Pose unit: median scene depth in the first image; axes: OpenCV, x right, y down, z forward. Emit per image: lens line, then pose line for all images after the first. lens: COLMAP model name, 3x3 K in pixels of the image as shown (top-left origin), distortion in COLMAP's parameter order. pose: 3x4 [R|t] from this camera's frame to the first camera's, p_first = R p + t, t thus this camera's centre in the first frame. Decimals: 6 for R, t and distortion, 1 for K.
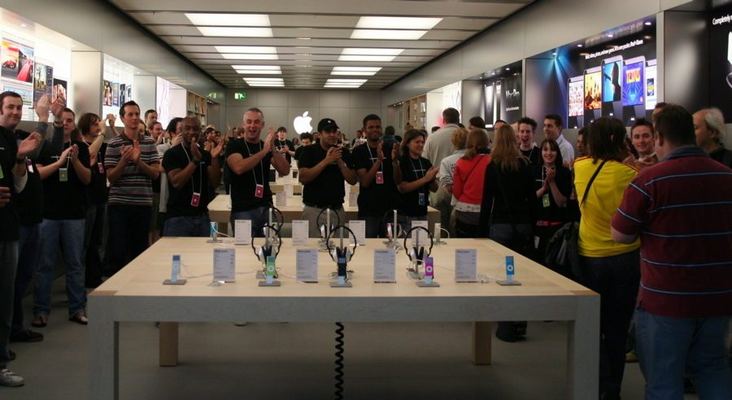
lens RADIAL K [[919.1, 0, 364.2], [0, 919.1, 135.0], [0, 0, 1]] dist [-0.055237, 0.000000]
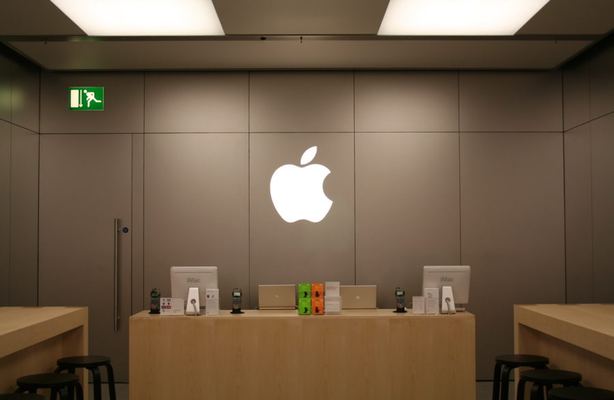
lens RADIAL K [[830.0, 0, 304.9], [0, 830.0, 200.0], [0, 0, 1]] dist [0.020863, 0.000000]
pose [[0.999189, -0.018638, -0.035703, -0.104091], [0.017245, 0.999093, -0.038931, 0.003851], [0.036396, 0.038283, 0.998604, 1.369186]]
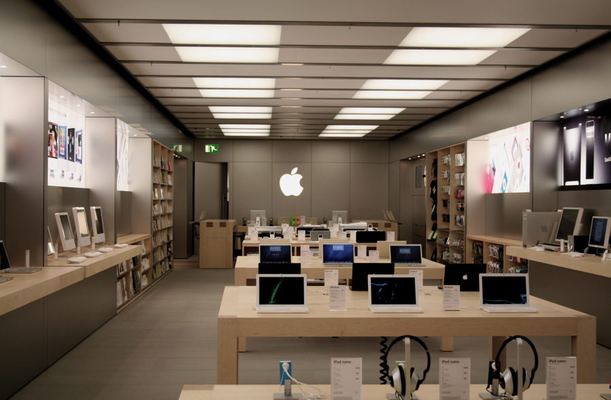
lens RADIAL K [[1068.0, 0, 320.7], [0, 1068.0, 206.5], [0, 0, 1]] dist [0.023805, 0.000000]
pose [[0.999863, -0.006130, -0.015349, -0.050891], [0.006266, 0.999941, 0.008832, -0.000110], [0.015294, -0.008927, 0.999843, 0.148044]]
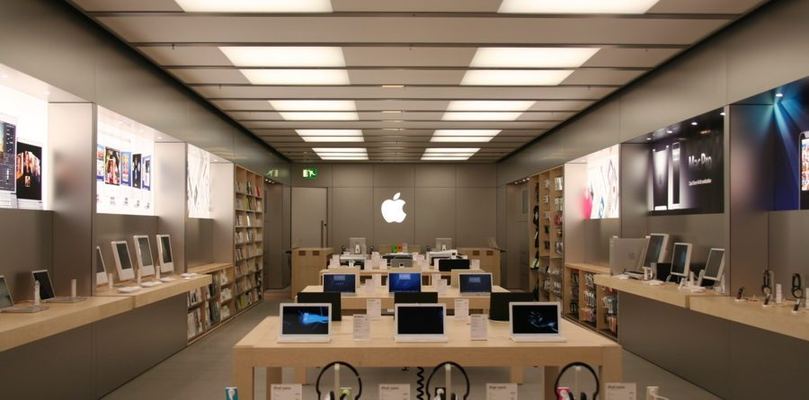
lens RADIAL K [[1136.8, 0, 418.7], [0, 1136.8, 210.2], [0, 0, 1]] dist [-0.040247, 0.000000]
pose [[0.998977, -0.011449, -0.043750, -0.009885], [0.010934, 0.999868, -0.011998, 0.000087], [0.043882, 0.011507, 0.998970, 0.133168]]
